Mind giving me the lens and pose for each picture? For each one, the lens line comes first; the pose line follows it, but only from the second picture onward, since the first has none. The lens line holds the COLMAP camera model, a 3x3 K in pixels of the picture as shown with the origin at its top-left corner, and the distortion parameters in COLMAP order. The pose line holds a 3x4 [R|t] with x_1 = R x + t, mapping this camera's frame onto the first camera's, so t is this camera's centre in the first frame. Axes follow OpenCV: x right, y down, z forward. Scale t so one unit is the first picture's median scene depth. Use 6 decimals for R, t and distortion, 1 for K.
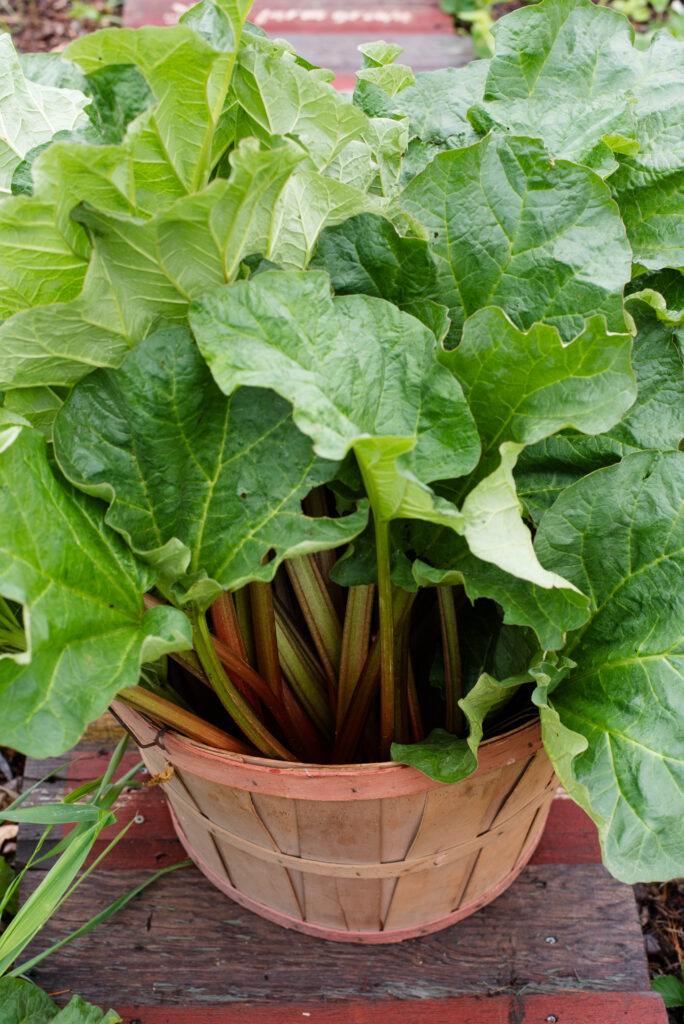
lens RADIAL K [[1474.3, 0, 342.0], [0, 1474.3, 512.0], [0, 0, 1]] dist [-0.132349, 0.040270]
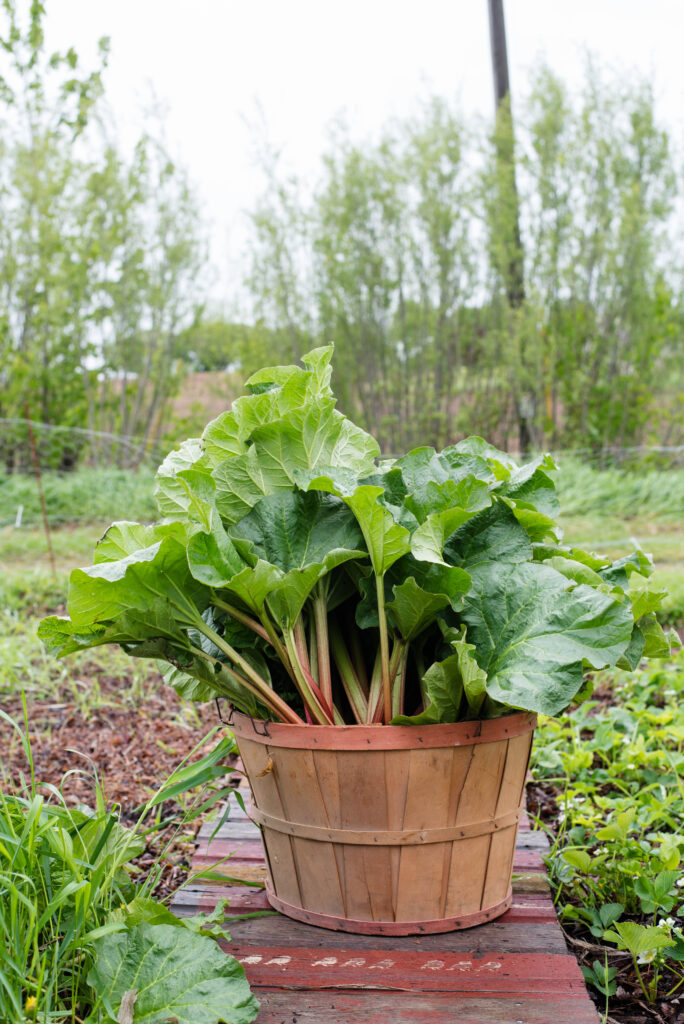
lens RADIAL K [[1474.3, 0, 342.0], [0, 1474.3, 512.0], [0, 0, 1]] dist [-0.132349, 0.040270]
pose [[0.995250, -0.028903, -0.092964, 0.166025], [-0.040153, 0.748040, -0.662438, 1.280626], [0.088687, 0.663024, 0.743326, -0.605336]]
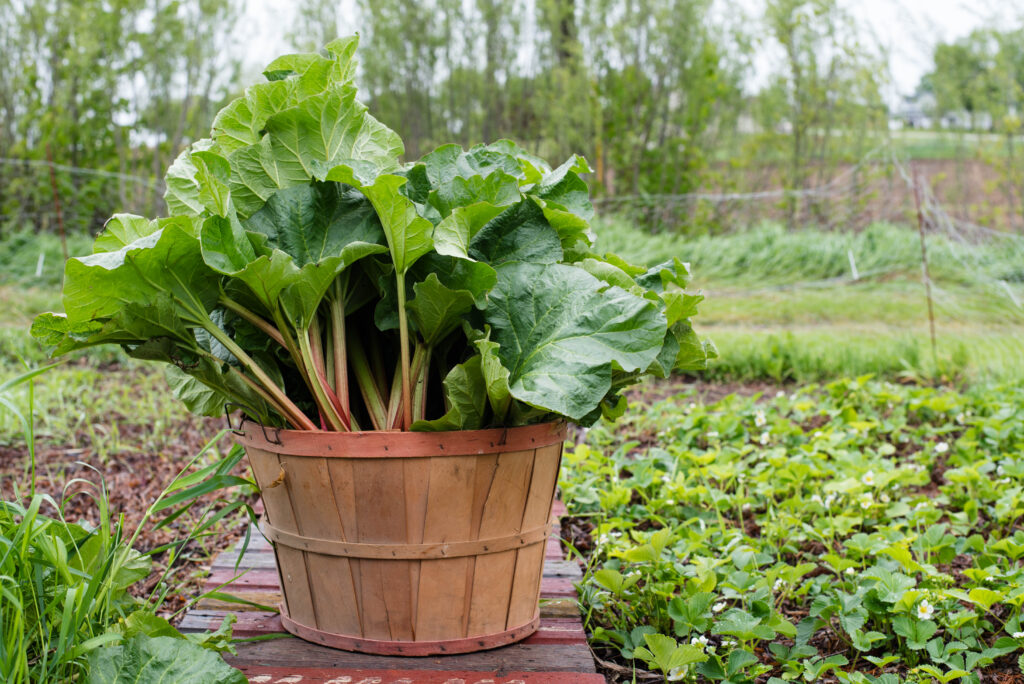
lens RADIAL K [[1517.6, 0, 512.0], [0, 1517.6, 342.0], [0, 0, 1]] dist [-0.119787, 0.007588]
pose [[0.999752, -0.018340, -0.012624, 0.194352], [0.006135, 0.771951, -0.635653, 1.318428], [0.021403, 0.635418, 0.771872, -0.493272]]
